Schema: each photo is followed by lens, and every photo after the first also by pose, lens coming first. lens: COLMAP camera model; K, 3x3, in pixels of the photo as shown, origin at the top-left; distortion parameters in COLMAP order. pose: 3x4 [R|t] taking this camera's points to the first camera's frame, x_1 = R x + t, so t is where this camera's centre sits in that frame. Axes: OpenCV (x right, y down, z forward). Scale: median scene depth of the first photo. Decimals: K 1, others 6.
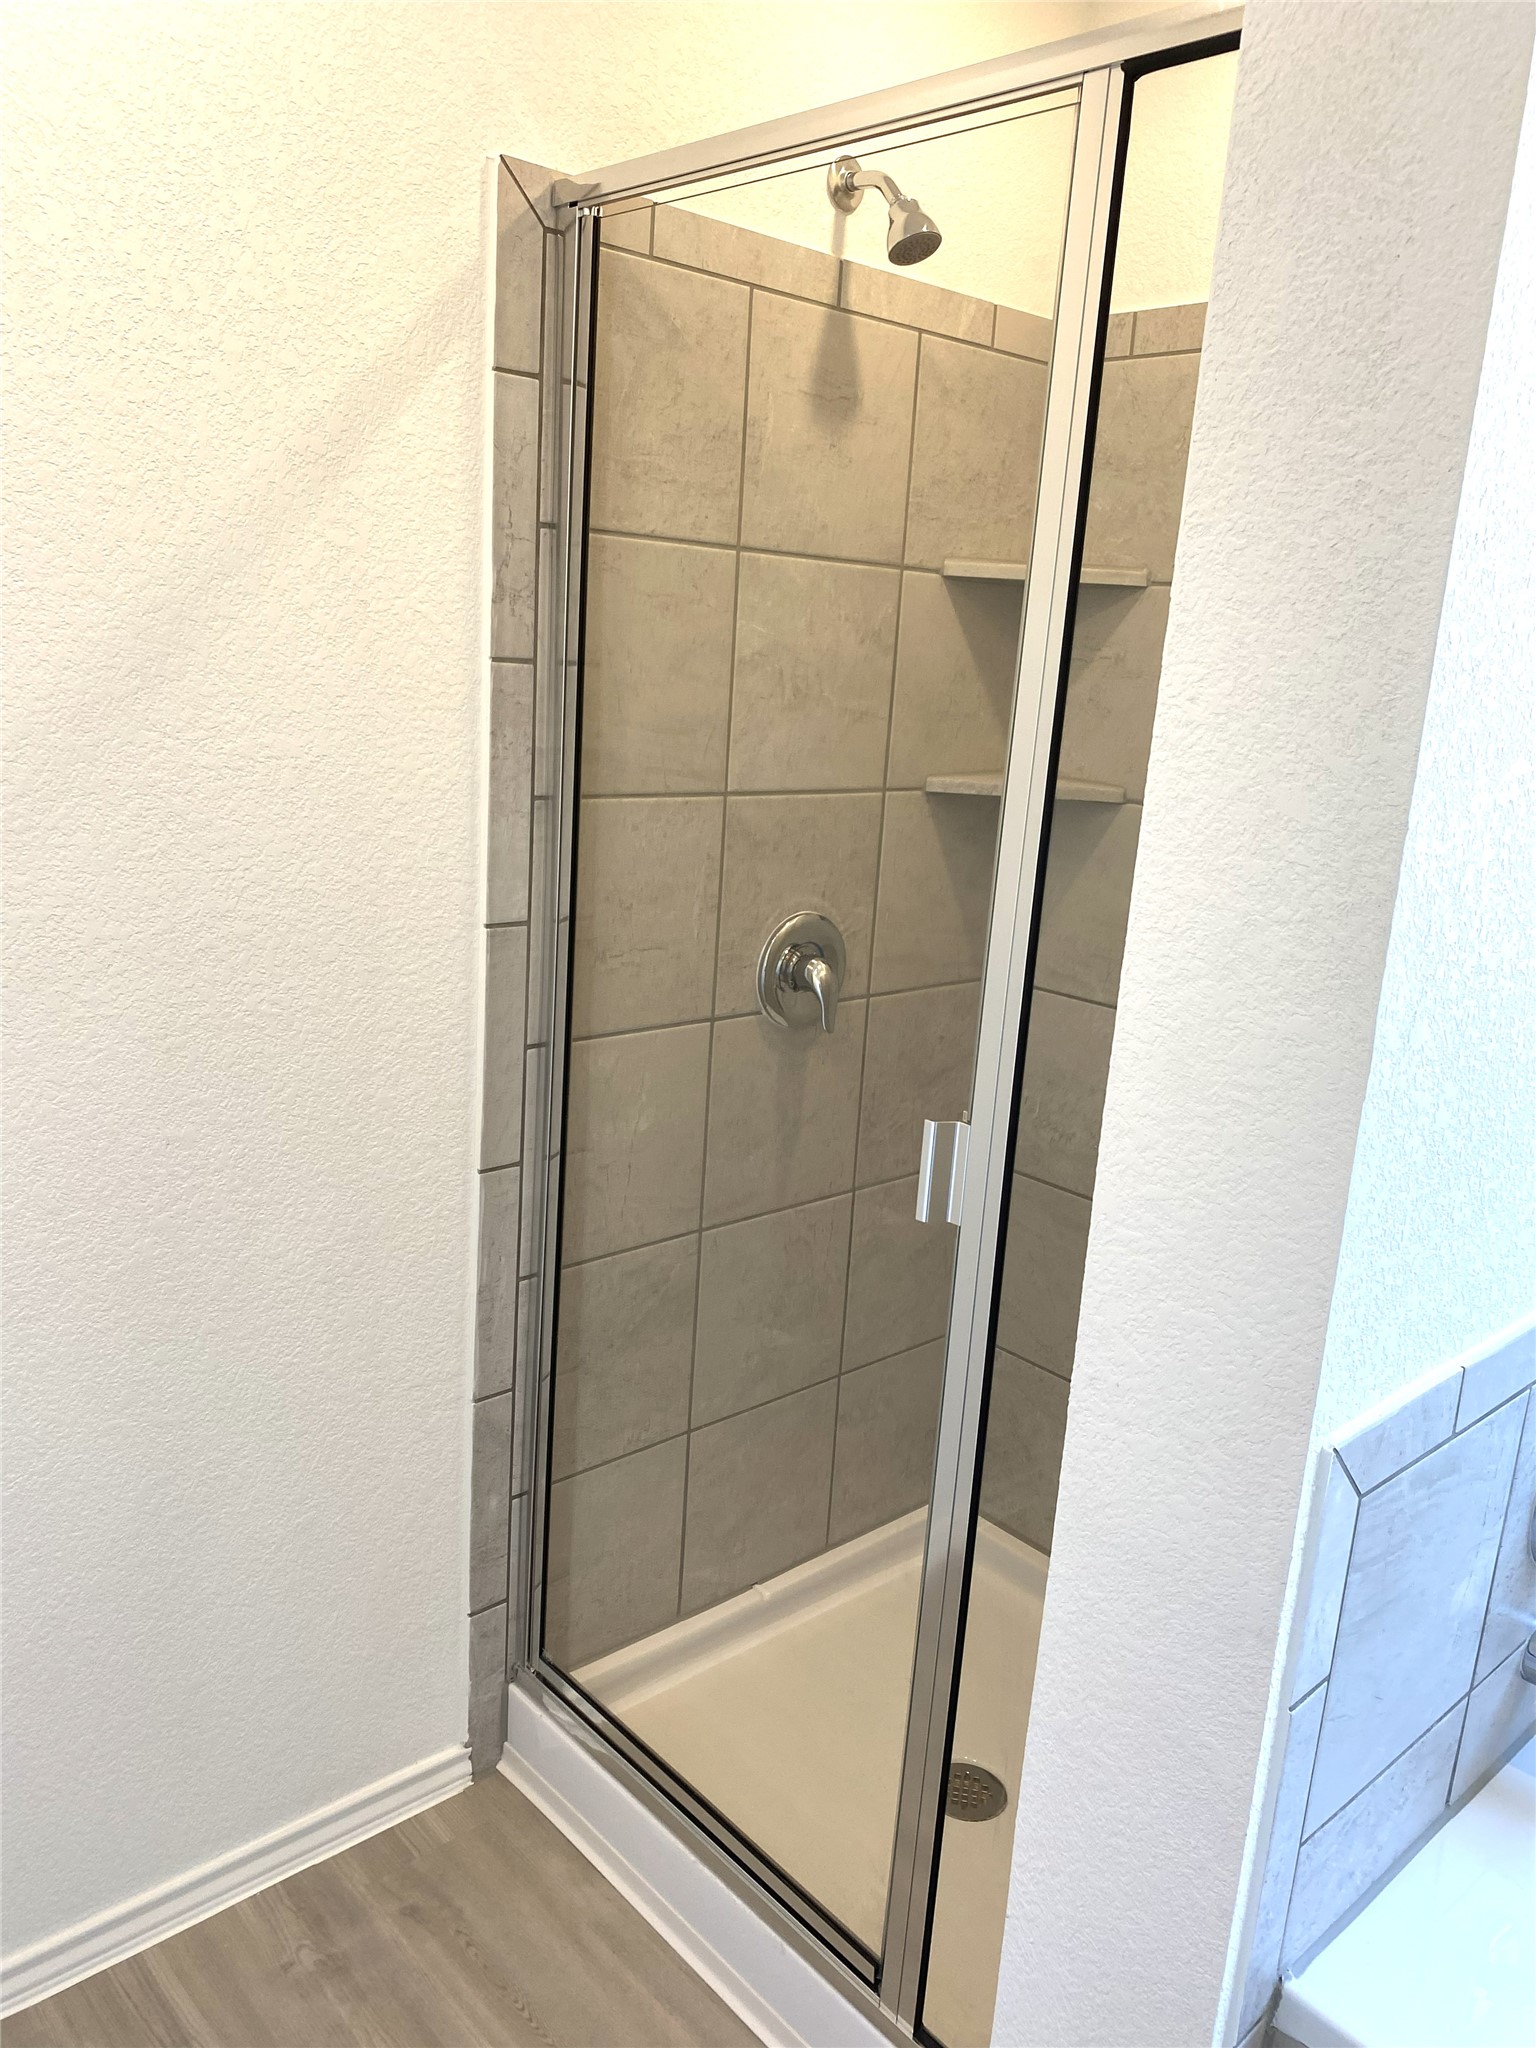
lens RADIAL K [[1580.5, 0, 752.0], [0, 1580.5, 1015.3], [0, 0, 1]] dist [0.037174, -0.049553]
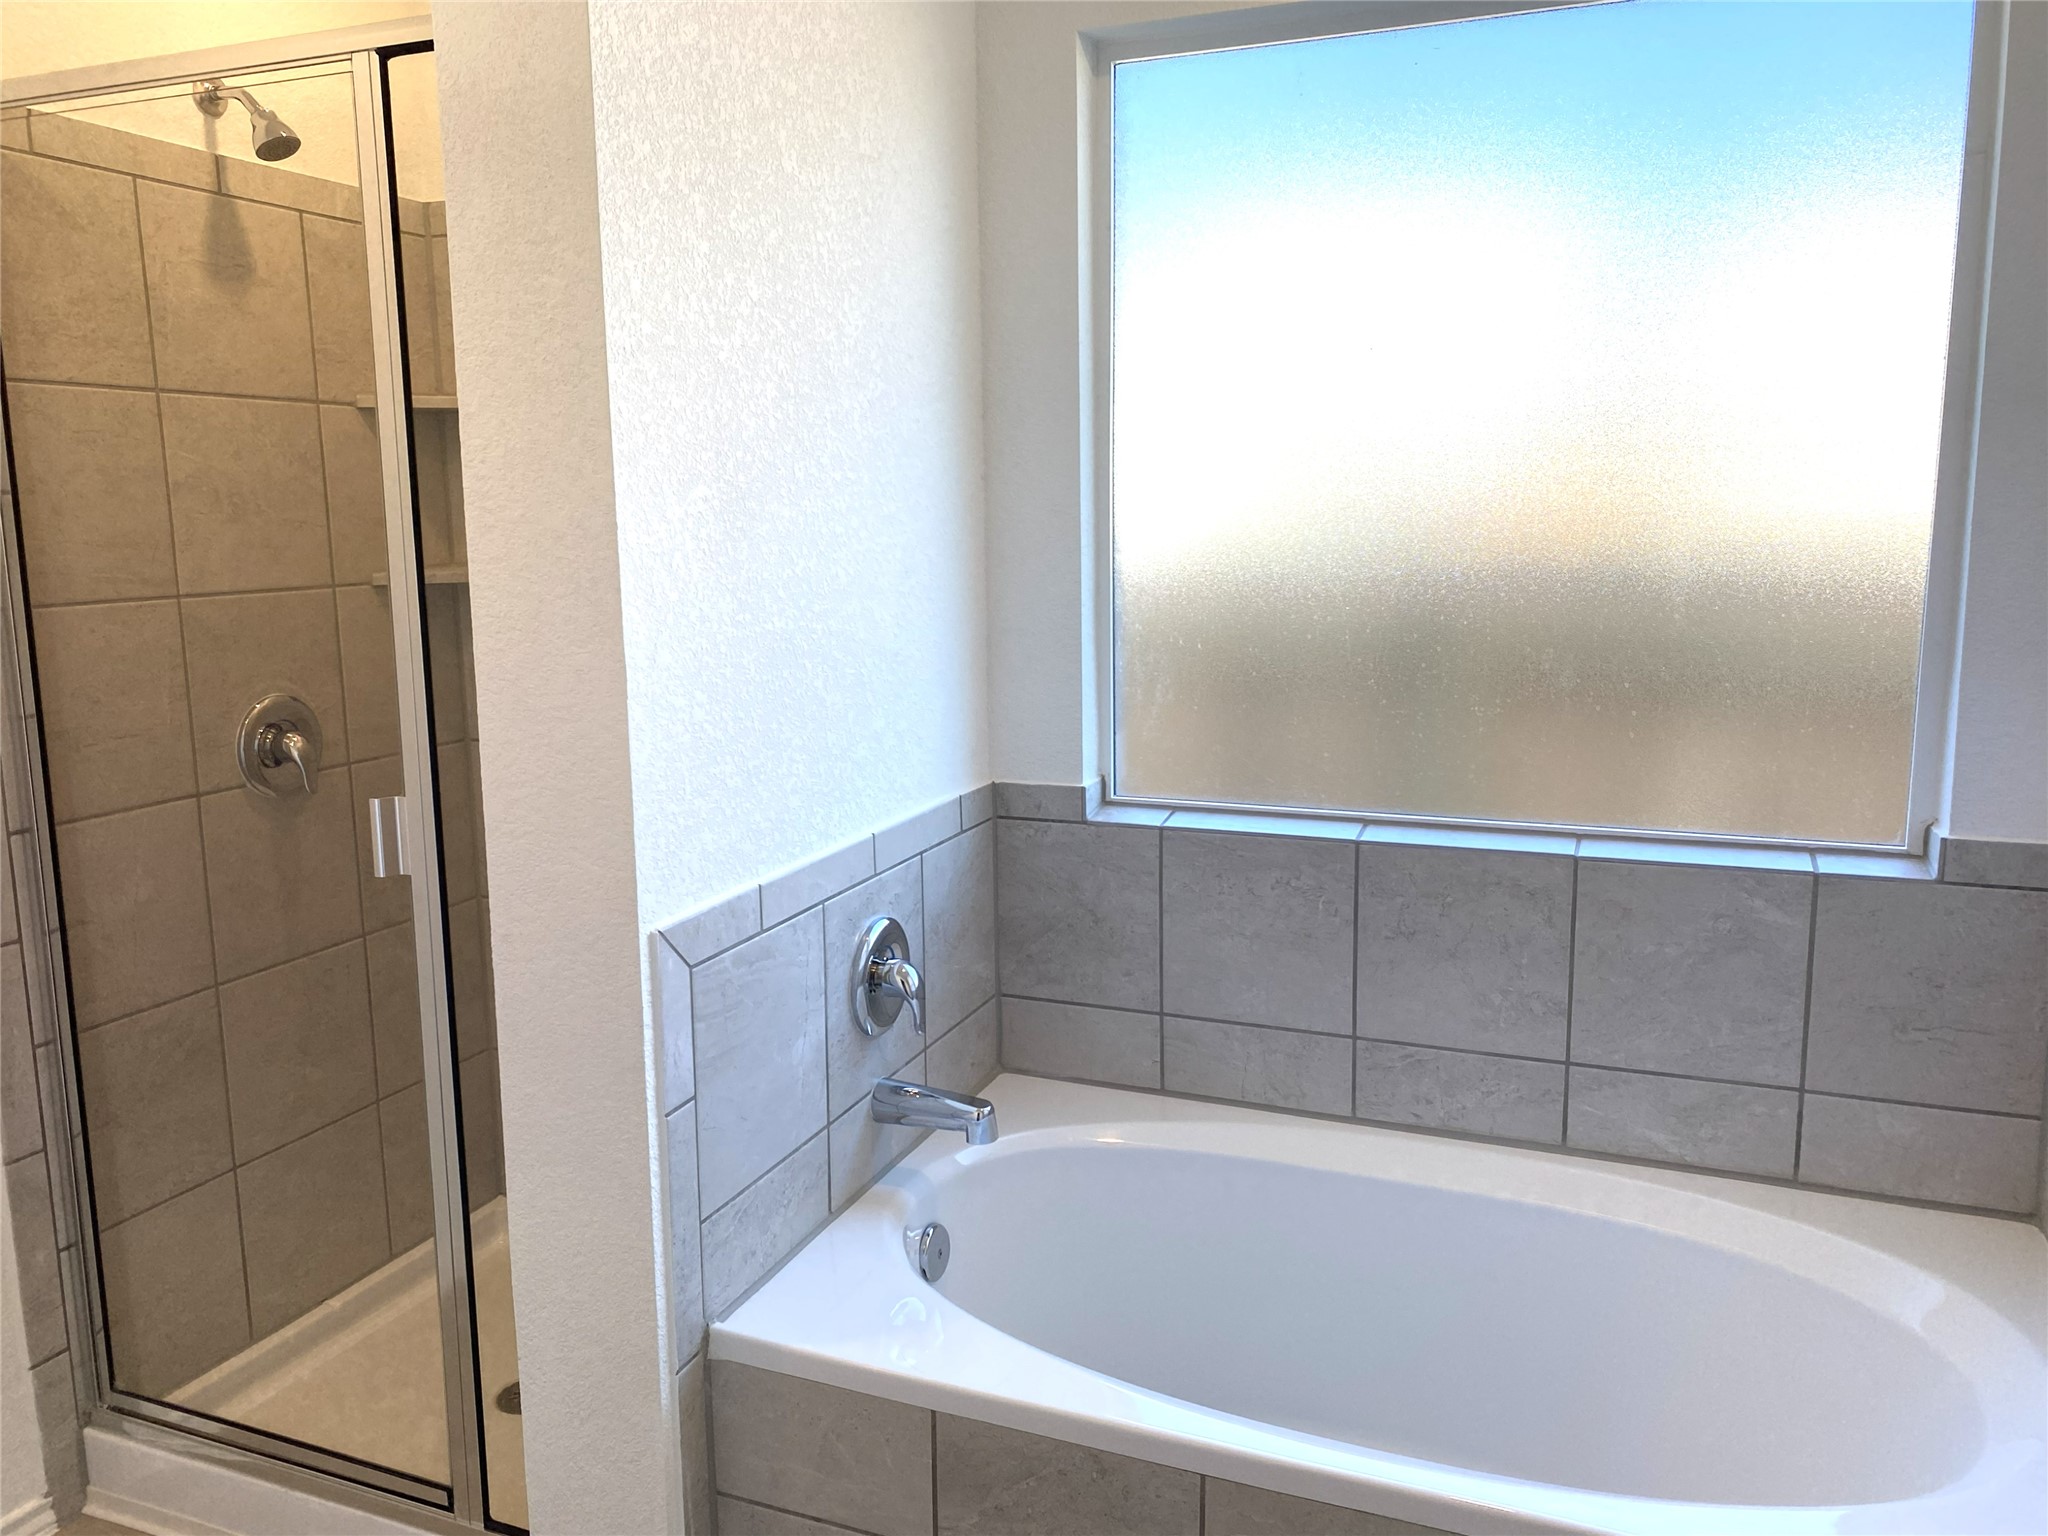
lens RADIAL K [[1580.5, 0, 1039.3], [0, 1580.5, 749.2], [0, 0, 1]] dist [0.037174, -0.049553]
pose [[0.894015, -0.141948, 0.424957, 0.038339], [0.170306, 0.984956, -0.029280, 0.118220], [-0.414408, 0.098550, 0.904740, -0.325725]]
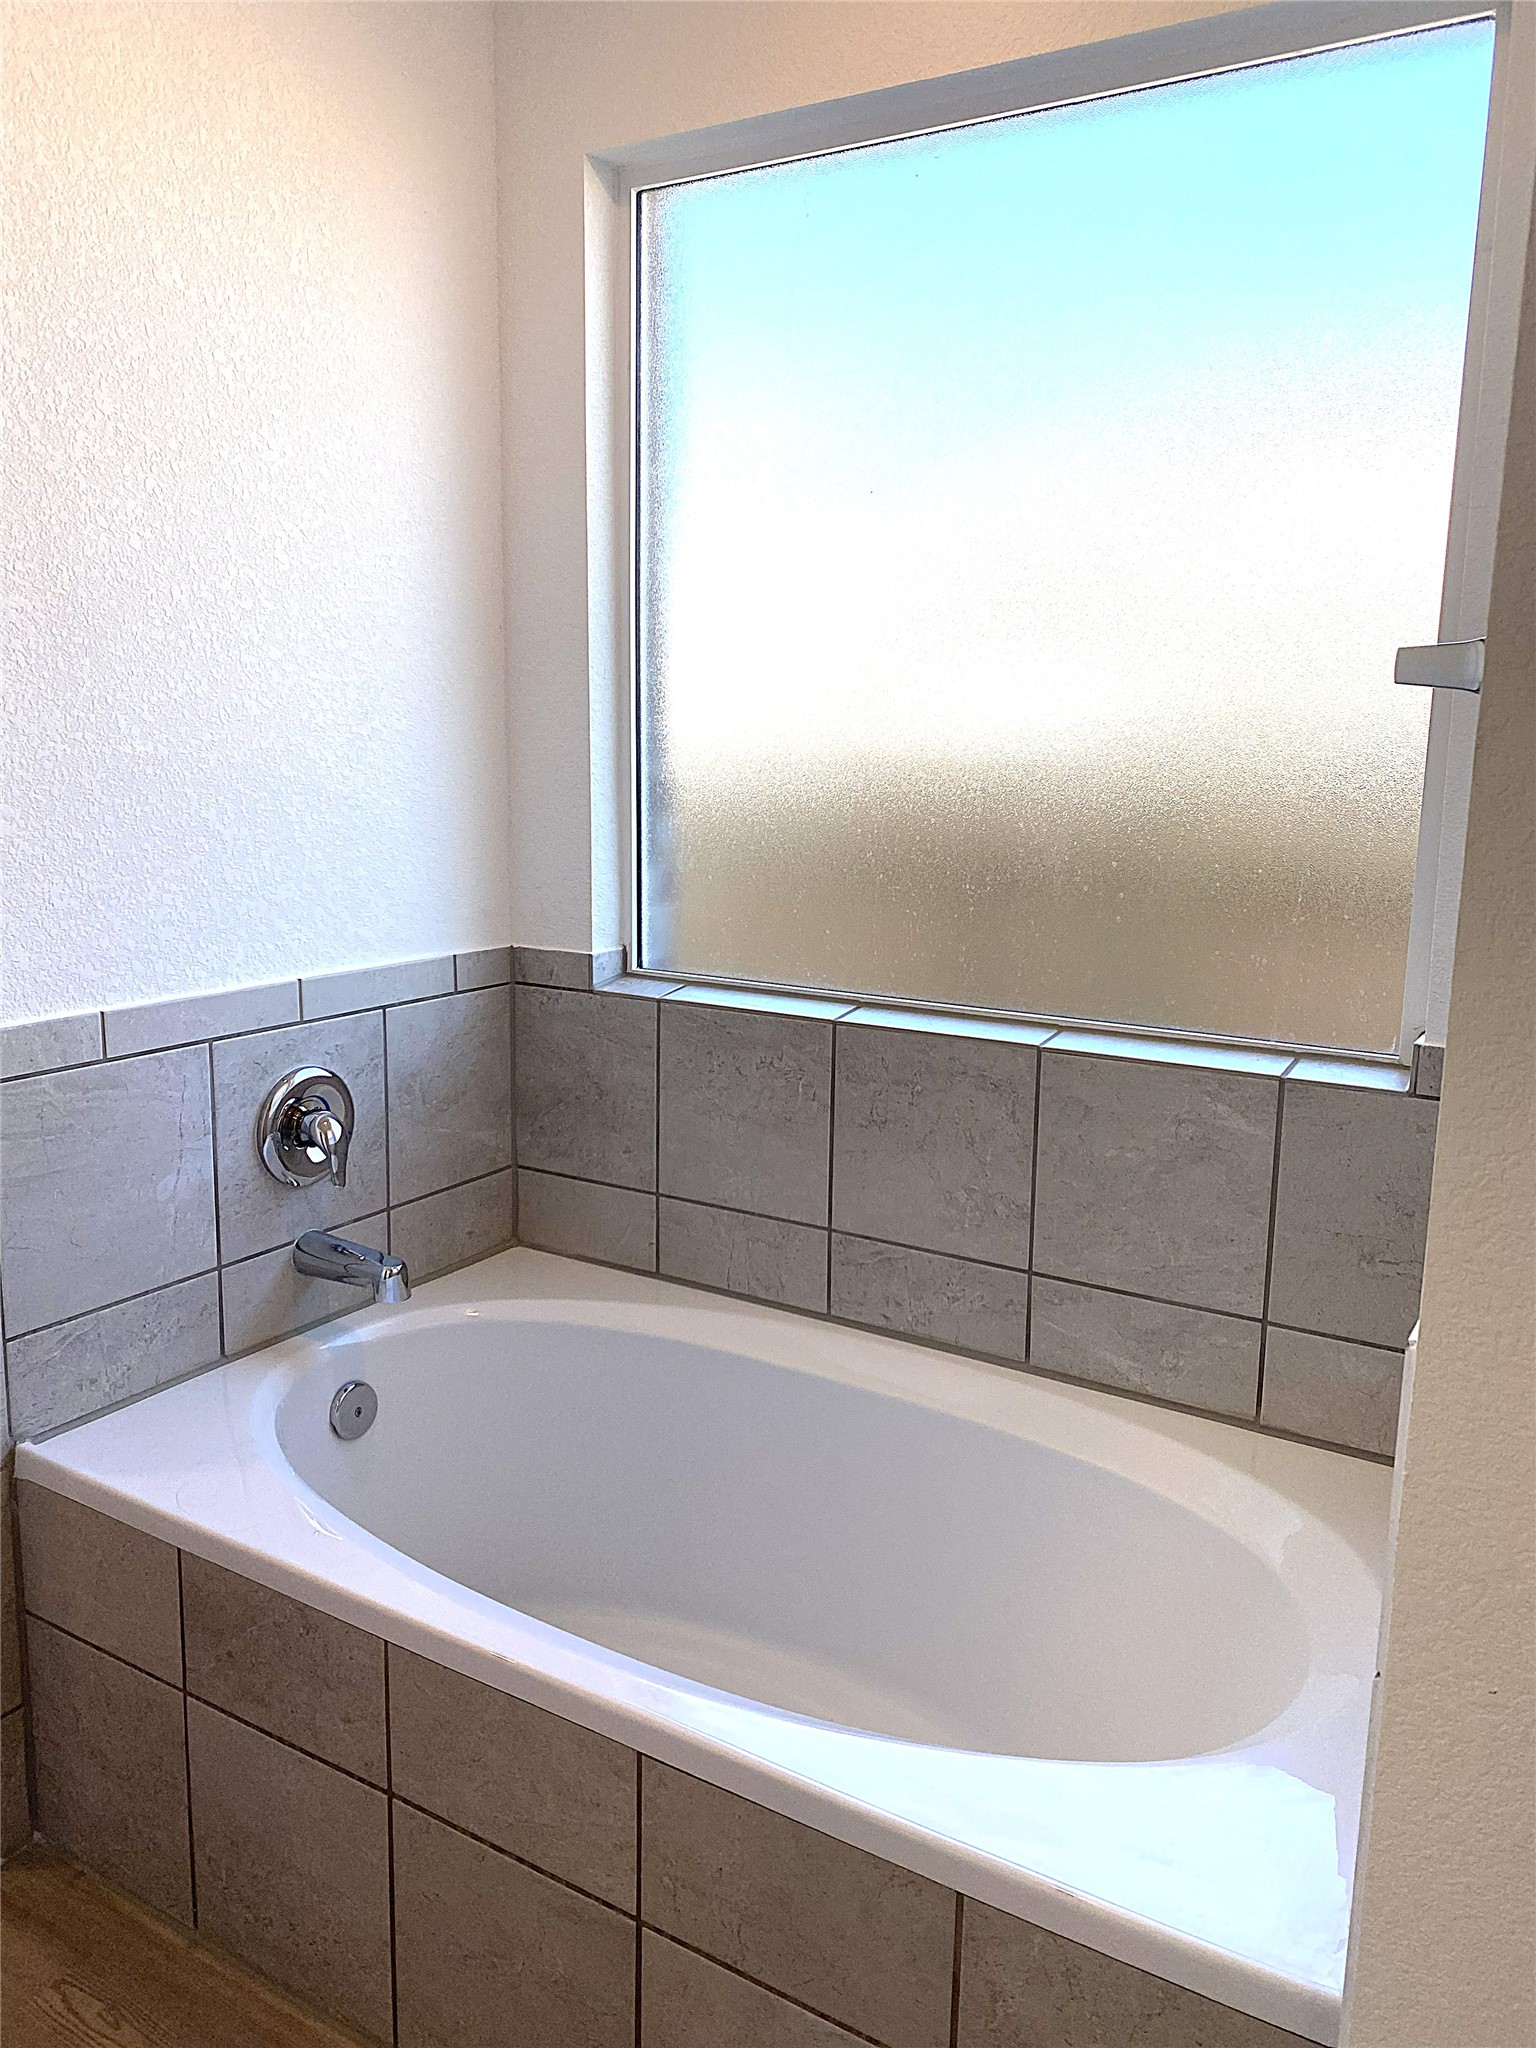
lens RADIAL K [[1580.5, 0, 778.2], [0, 1580.5, 1005.3], [0, 0, 1]] dist [0.037174, -0.049553]
pose [[0.957630, -0.096141, 0.271482, 0.422148], [0.110216, 0.993217, -0.037046, 0.221260], [-0.266079, 0.065398, 0.961730, -0.403674]]
